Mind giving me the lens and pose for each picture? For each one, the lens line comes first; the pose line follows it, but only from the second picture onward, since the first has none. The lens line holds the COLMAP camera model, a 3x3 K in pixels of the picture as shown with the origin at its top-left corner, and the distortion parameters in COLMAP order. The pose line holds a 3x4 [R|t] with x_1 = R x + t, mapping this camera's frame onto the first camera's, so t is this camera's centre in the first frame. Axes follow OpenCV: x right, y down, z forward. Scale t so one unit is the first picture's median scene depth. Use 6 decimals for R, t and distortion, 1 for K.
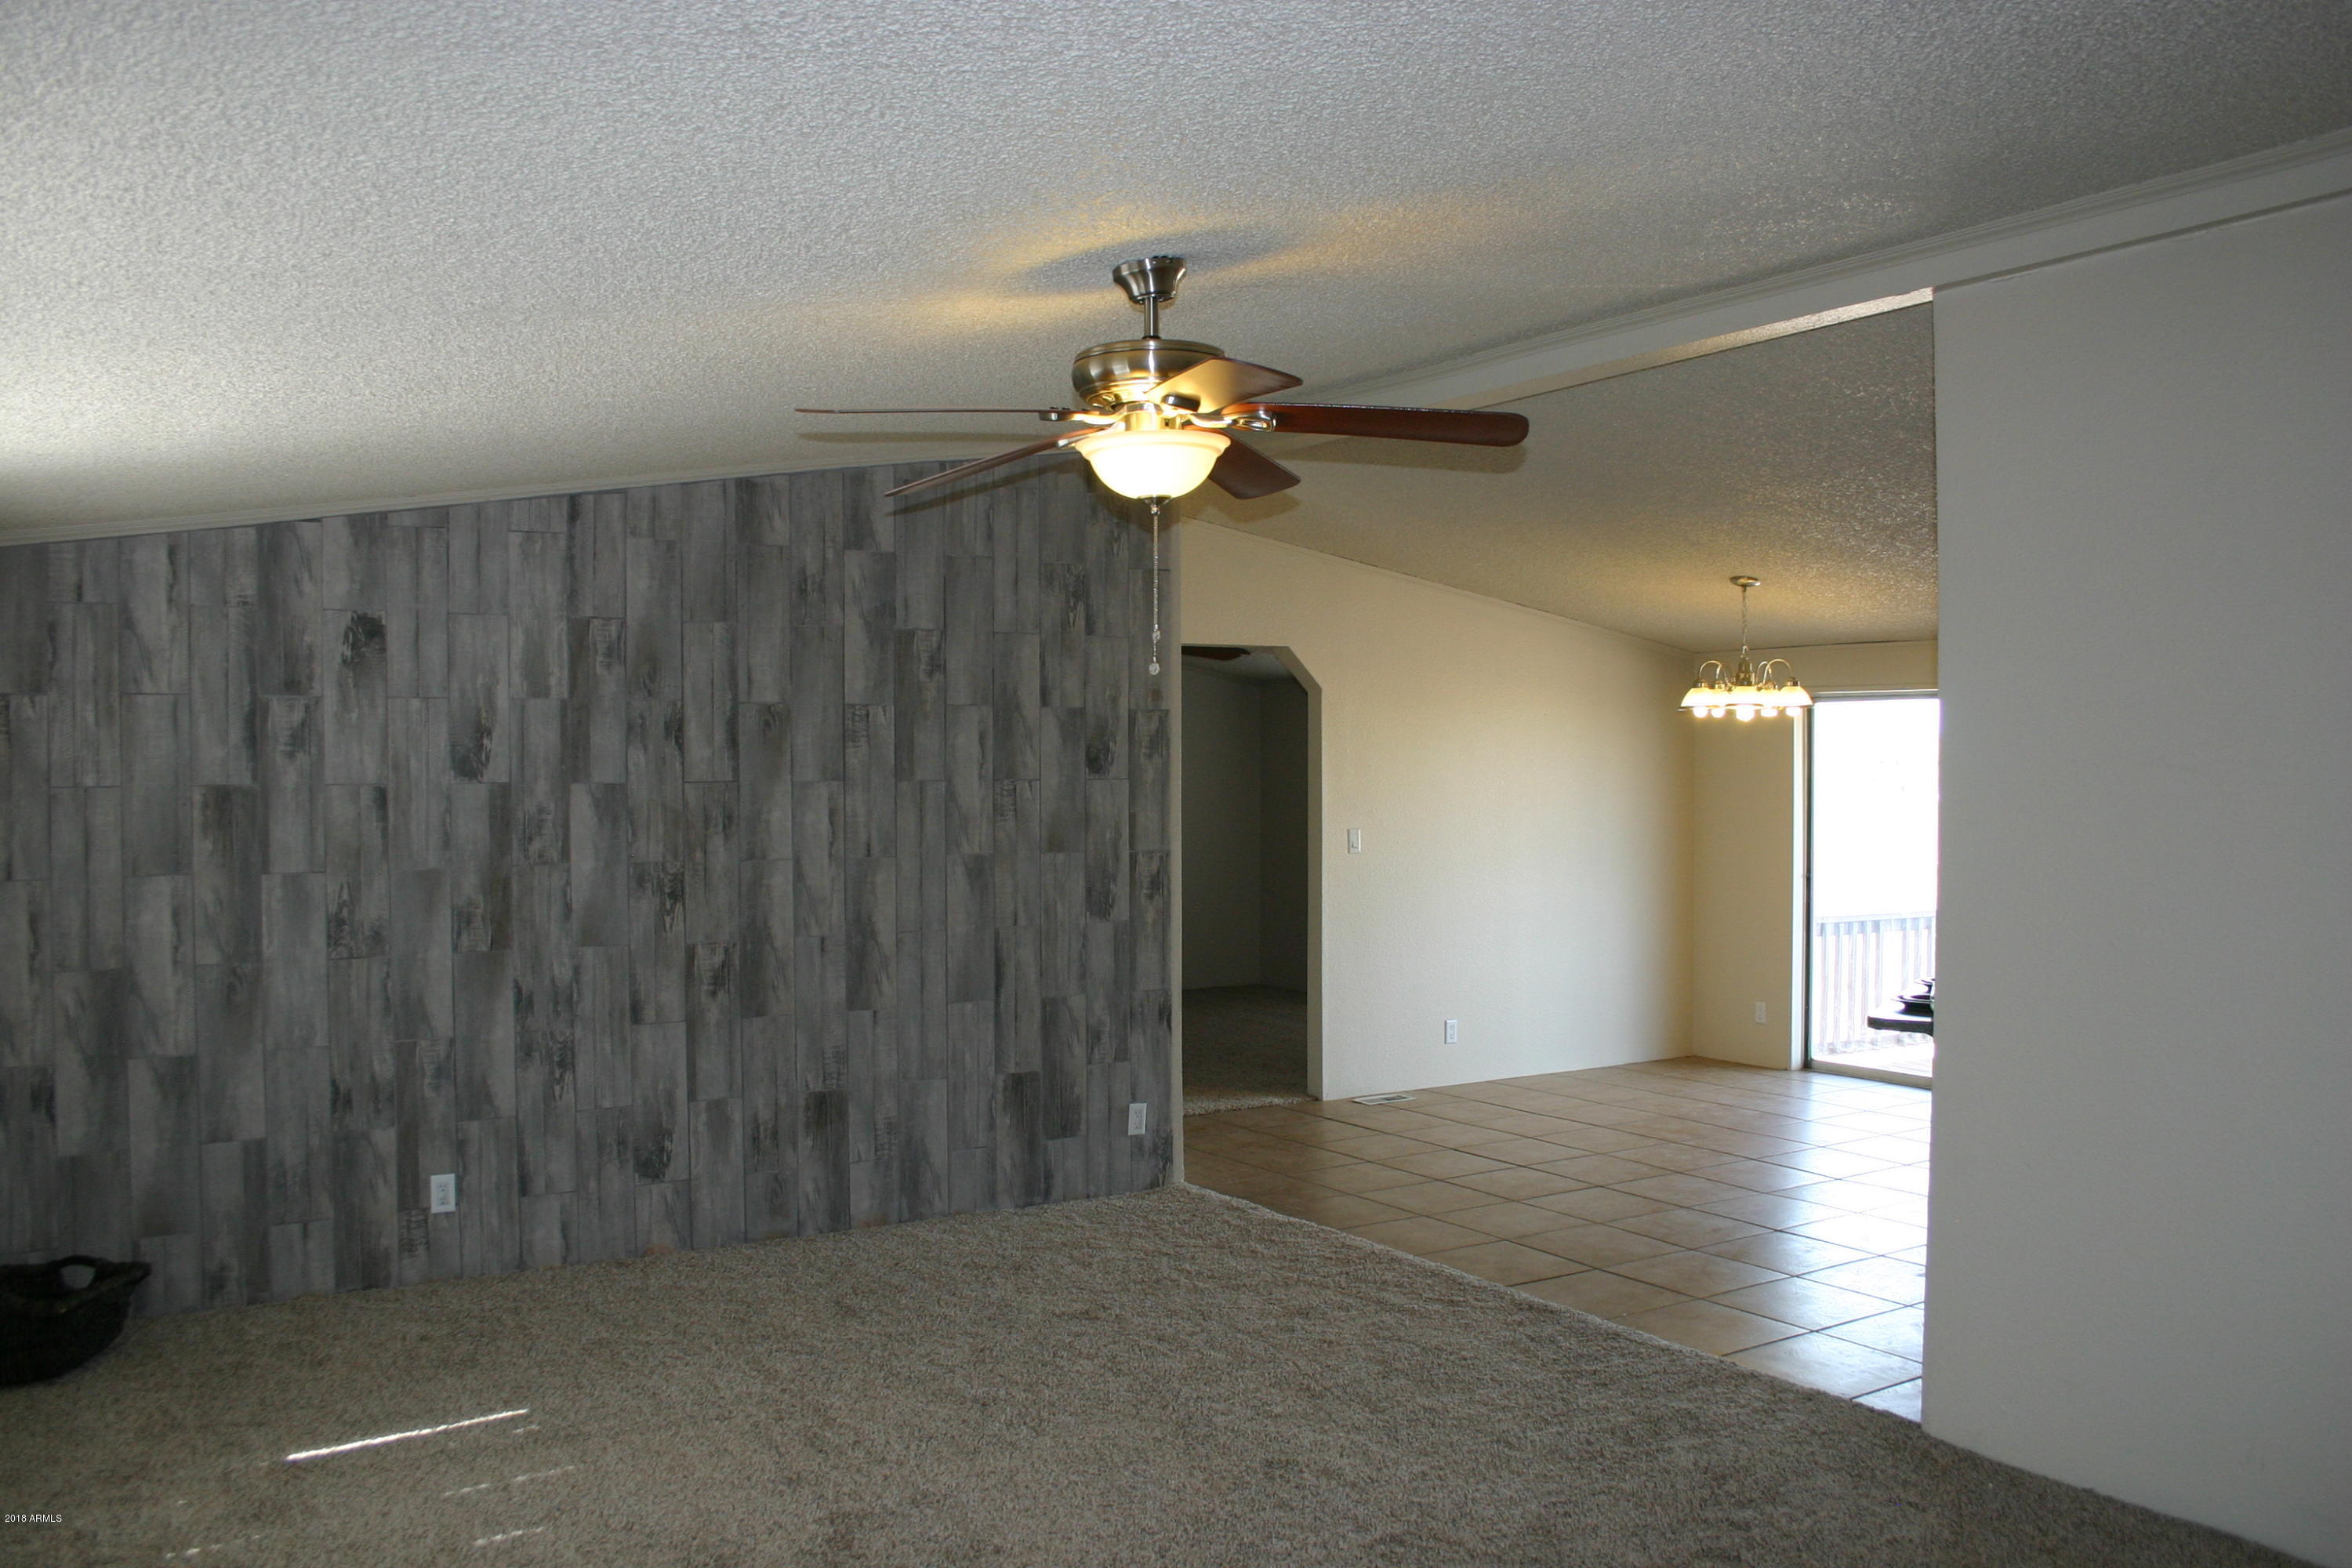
lens RADIAL K [[1920.0, 0, 1177.3], [0, 1920.0, 794.2], [0, 0, 1]] dist [-0.148704, 0.122315]
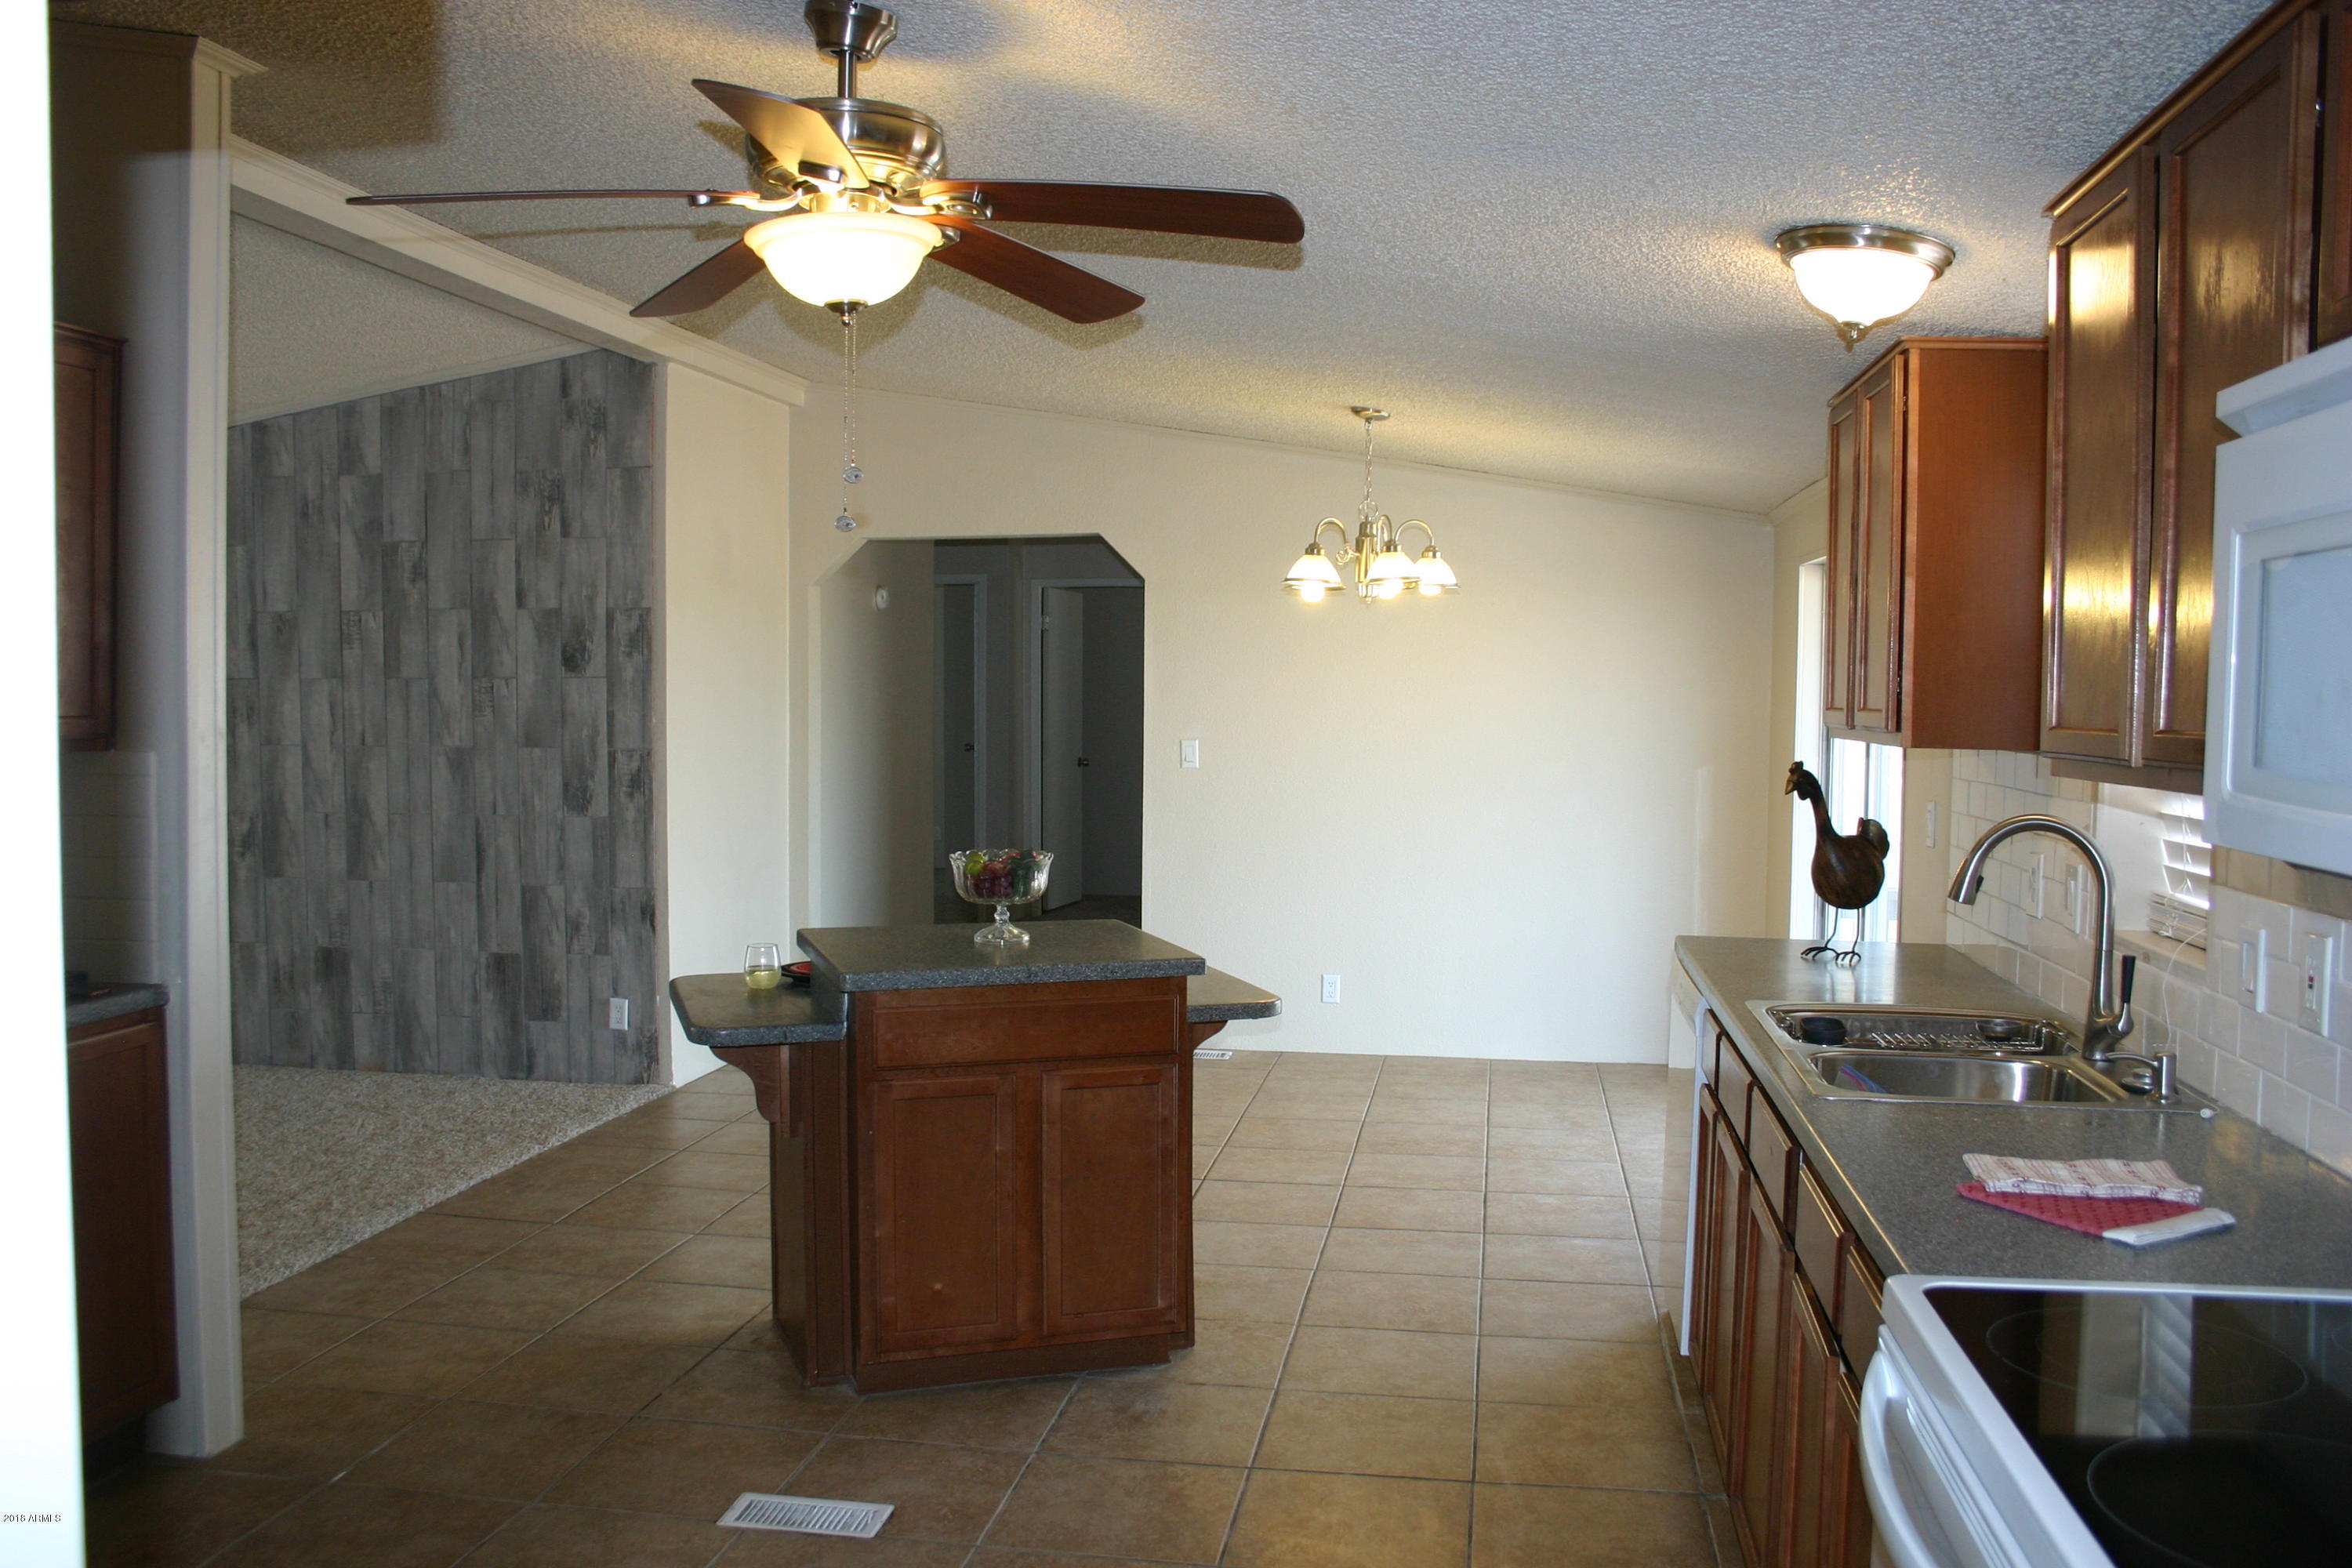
lens RADIAL K [[1920.0, 0, 1178.2], [0, 1920.0, 779.4], [0, 0, 1]] dist [-0.148704, 0.122315]
pose [[0.744526, 0.039953, -0.666397, 0.914218], [-0.011982, 0.998847, 0.046498, -0.004550], [0.667486, -0.026634, 0.744146, 0.481870]]
